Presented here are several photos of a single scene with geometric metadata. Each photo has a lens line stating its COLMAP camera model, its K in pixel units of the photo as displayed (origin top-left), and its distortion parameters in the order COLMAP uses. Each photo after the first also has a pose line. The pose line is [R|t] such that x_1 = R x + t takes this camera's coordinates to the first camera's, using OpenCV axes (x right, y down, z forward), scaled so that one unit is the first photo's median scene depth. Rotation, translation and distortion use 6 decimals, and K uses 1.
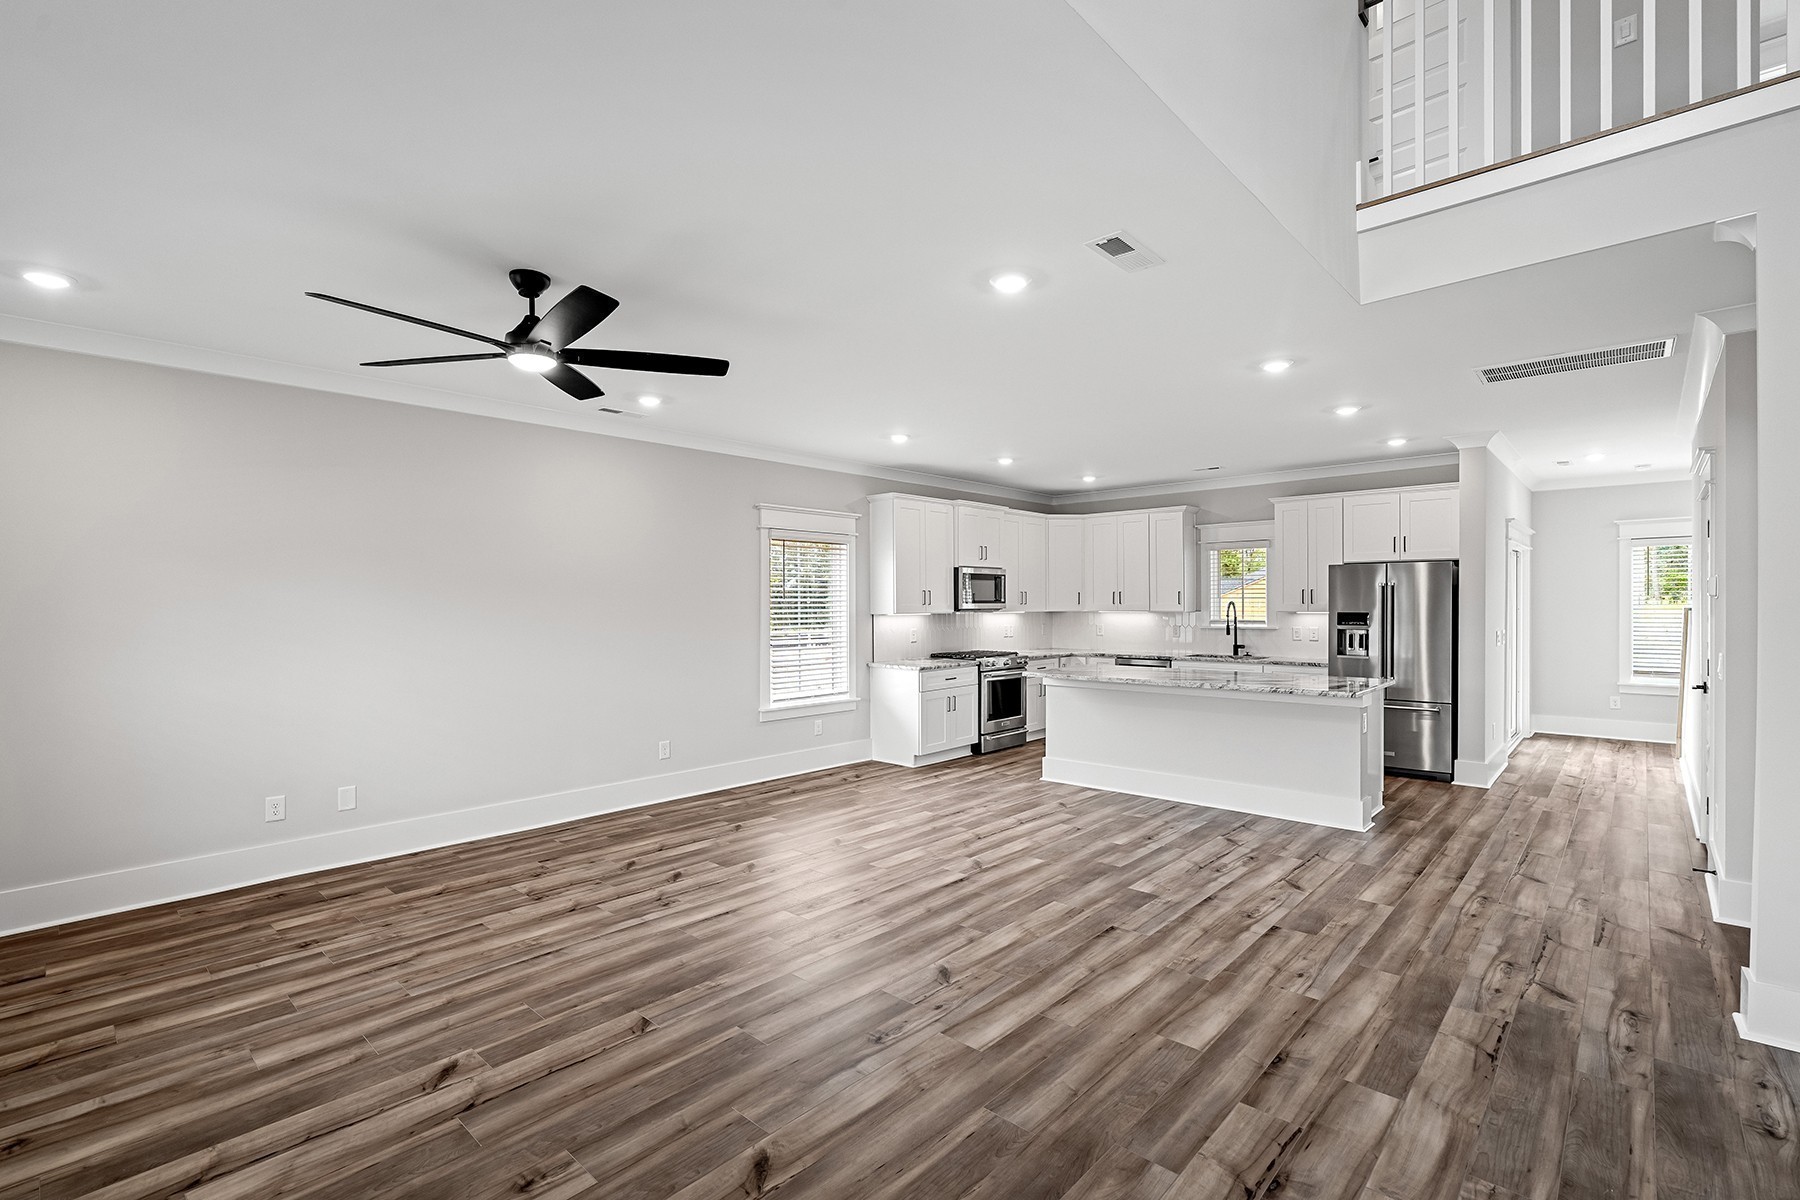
lens RADIAL K [[806.1, 0, 900.0], [0, 806.1, 600.0], [0, 0, 1]] dist [-0.000157, 0.000004]
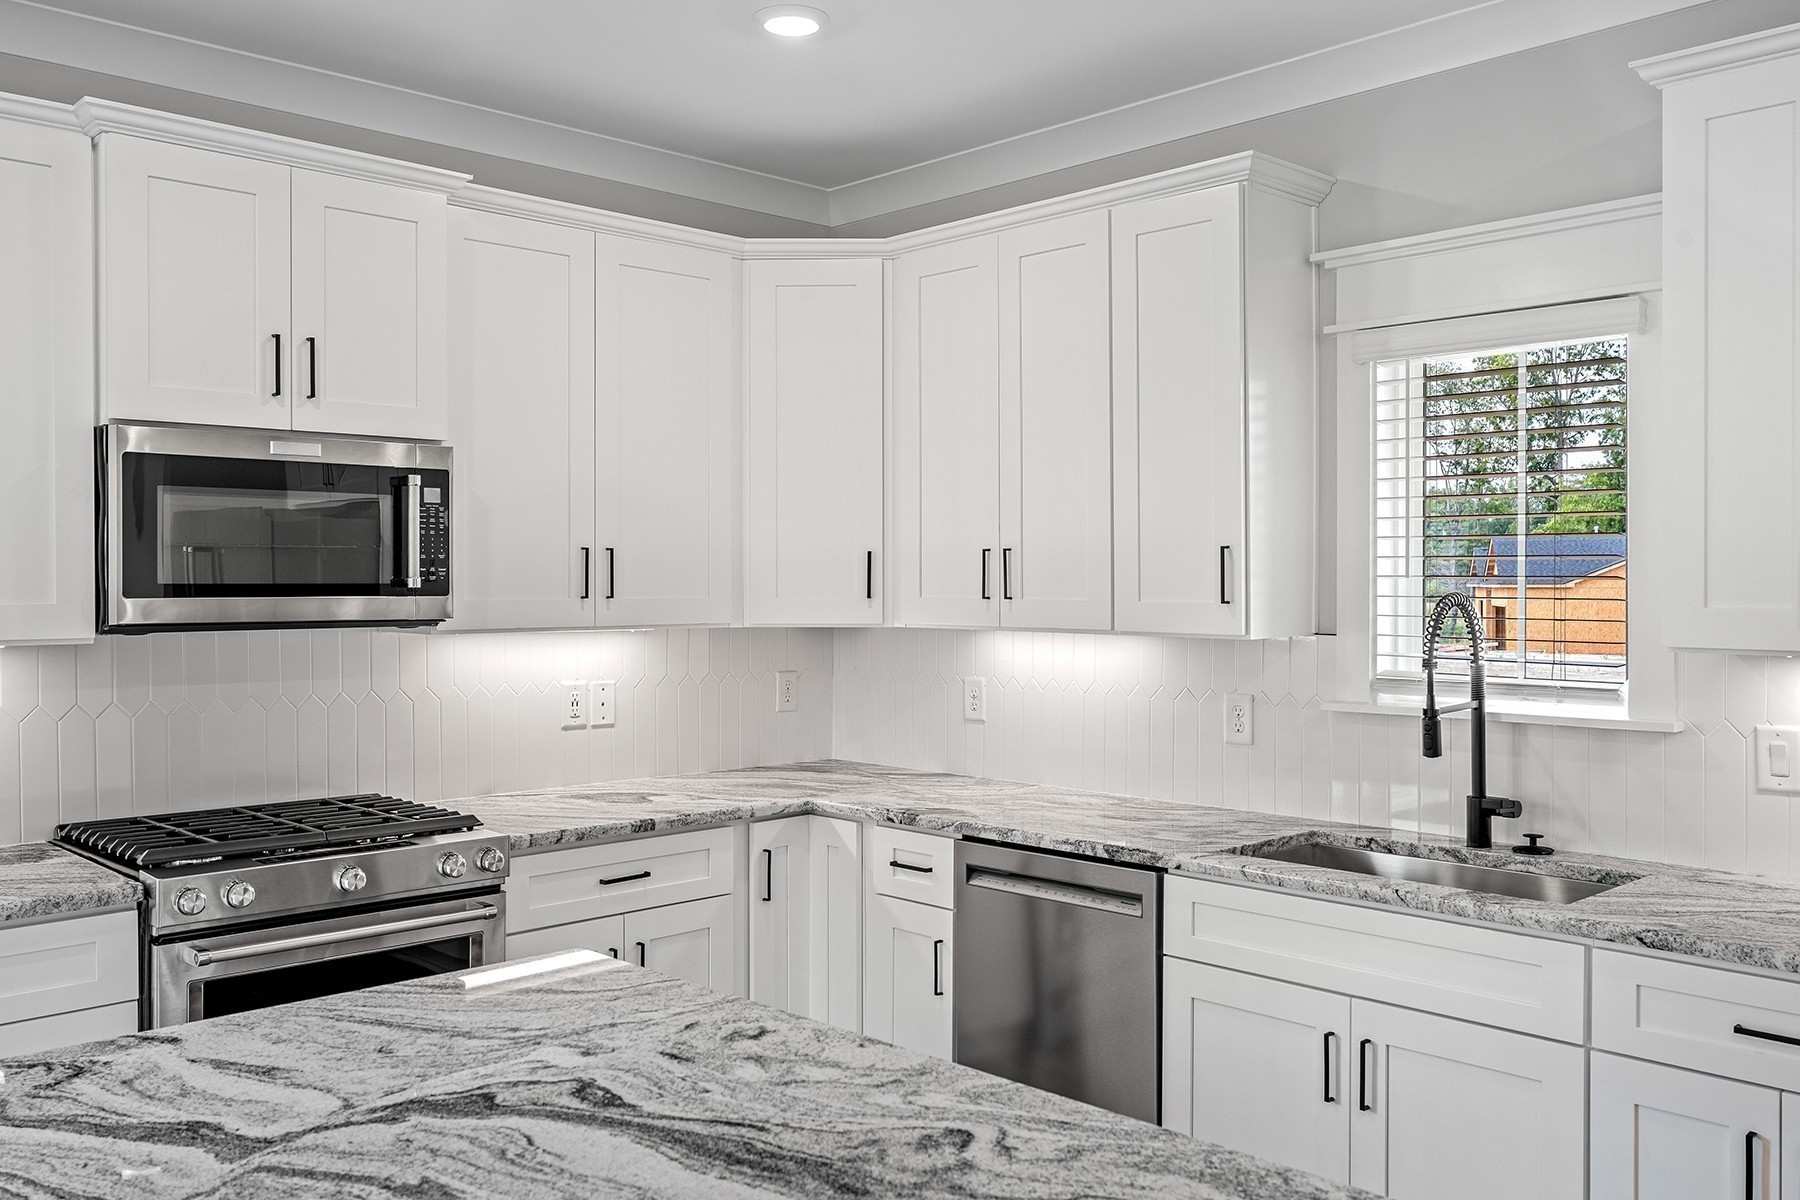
lens RADIAL K [[1501.7, 0, 900.0], [0, 1501.7, 600.0], [0, 0, 1]] dist [0.000477, -0.000814]
pose [[0.997985, 0.006580, -0.063113, 0.284823], [-0.005550, 0.999849, 0.016475, -0.002553], [0.063212, -0.016091, 0.997870, 0.587143]]
